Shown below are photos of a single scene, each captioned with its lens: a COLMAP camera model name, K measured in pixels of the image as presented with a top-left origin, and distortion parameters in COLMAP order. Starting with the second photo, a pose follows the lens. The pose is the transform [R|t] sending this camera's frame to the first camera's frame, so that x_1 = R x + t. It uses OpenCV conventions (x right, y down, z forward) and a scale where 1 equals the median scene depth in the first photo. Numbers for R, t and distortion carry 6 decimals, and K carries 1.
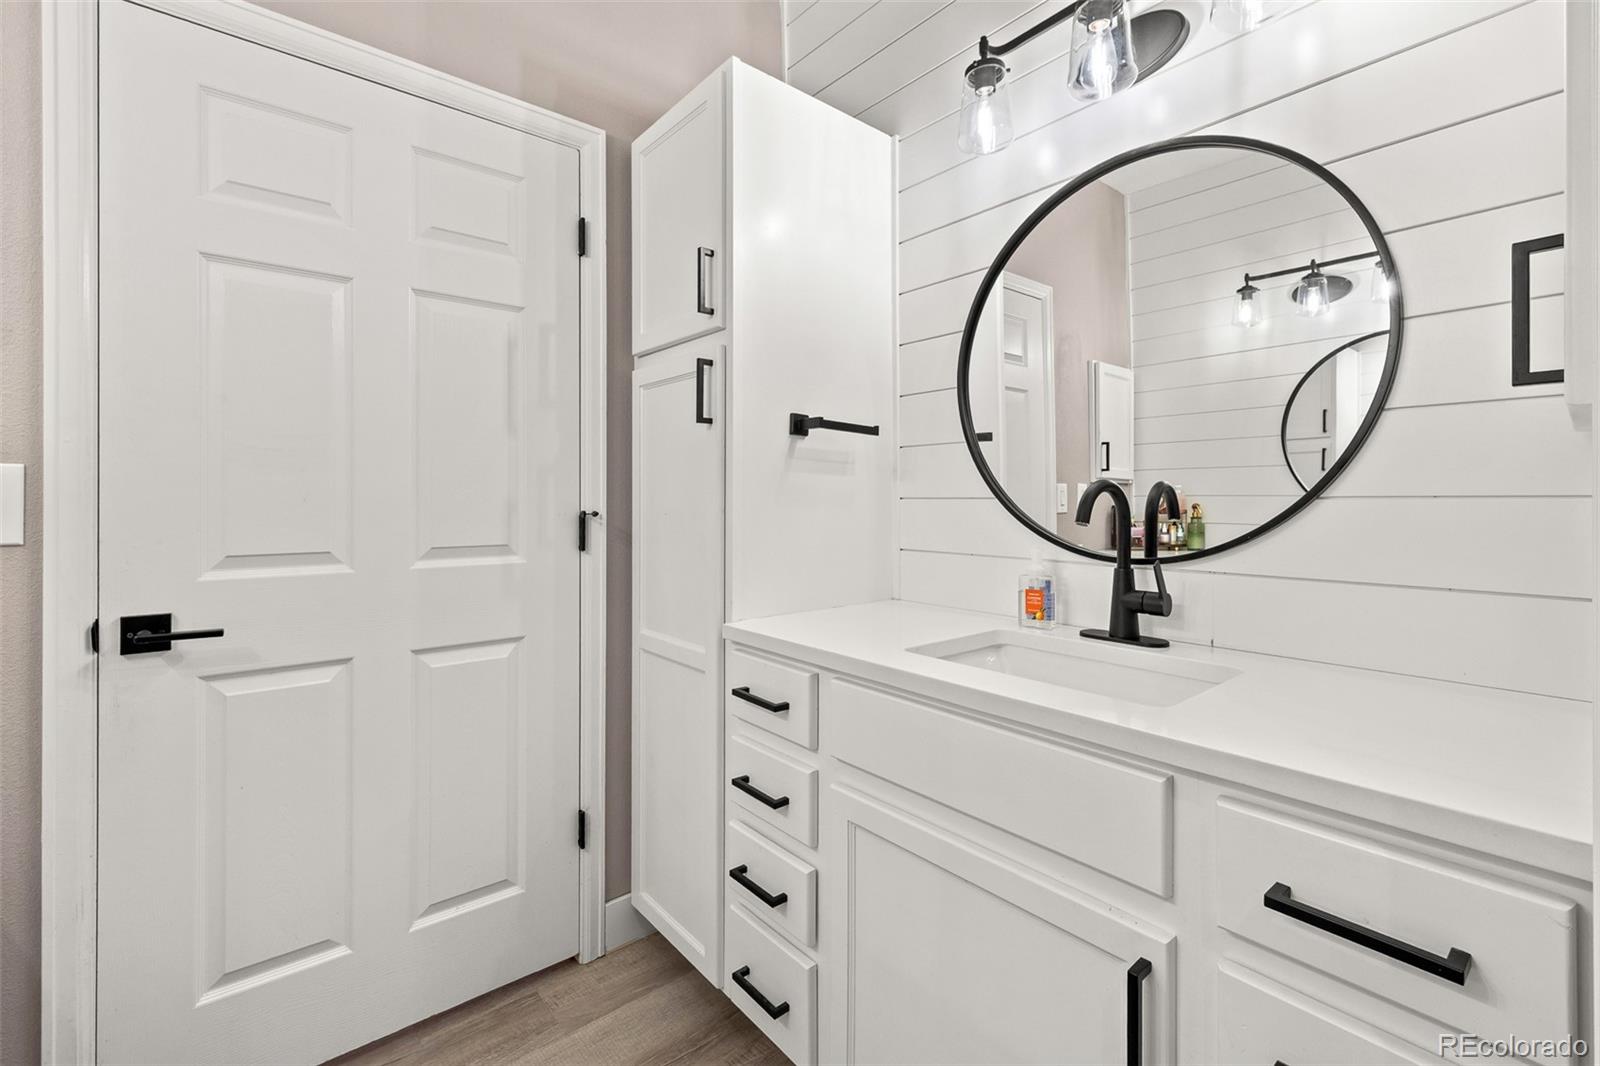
lens RADIAL K [[691.7, 0, 797.8], [0, 691.7, 498.4], [0, 0, 1]] dist [0.000059, -0.000225]
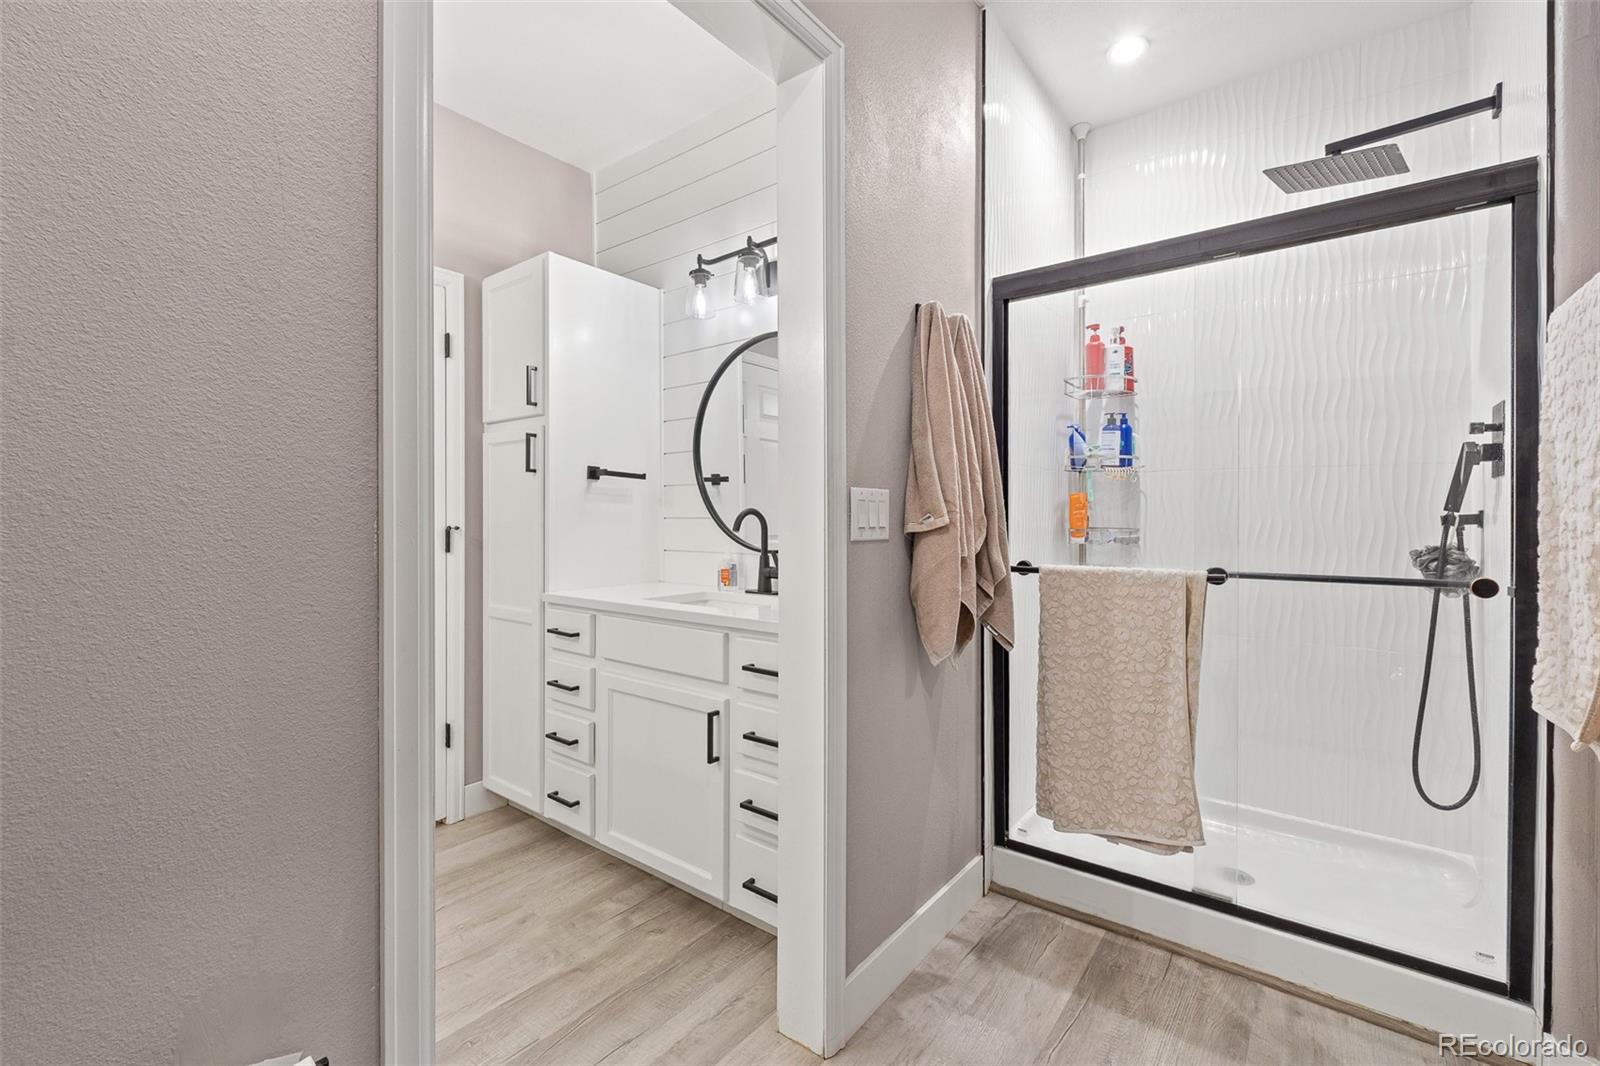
lens RADIAL K [[684.0, 0, 800.2], [0, 684.0, 524.0], [0, 0, 1]] dist [-0.002894, -0.000161]
pose [[0.977713, 0.000013, 0.209947, 0.148623], [-0.001523, 0.999974, 0.007027, 0.002176], [-0.209941, -0.007190, 0.977688, -0.720196]]
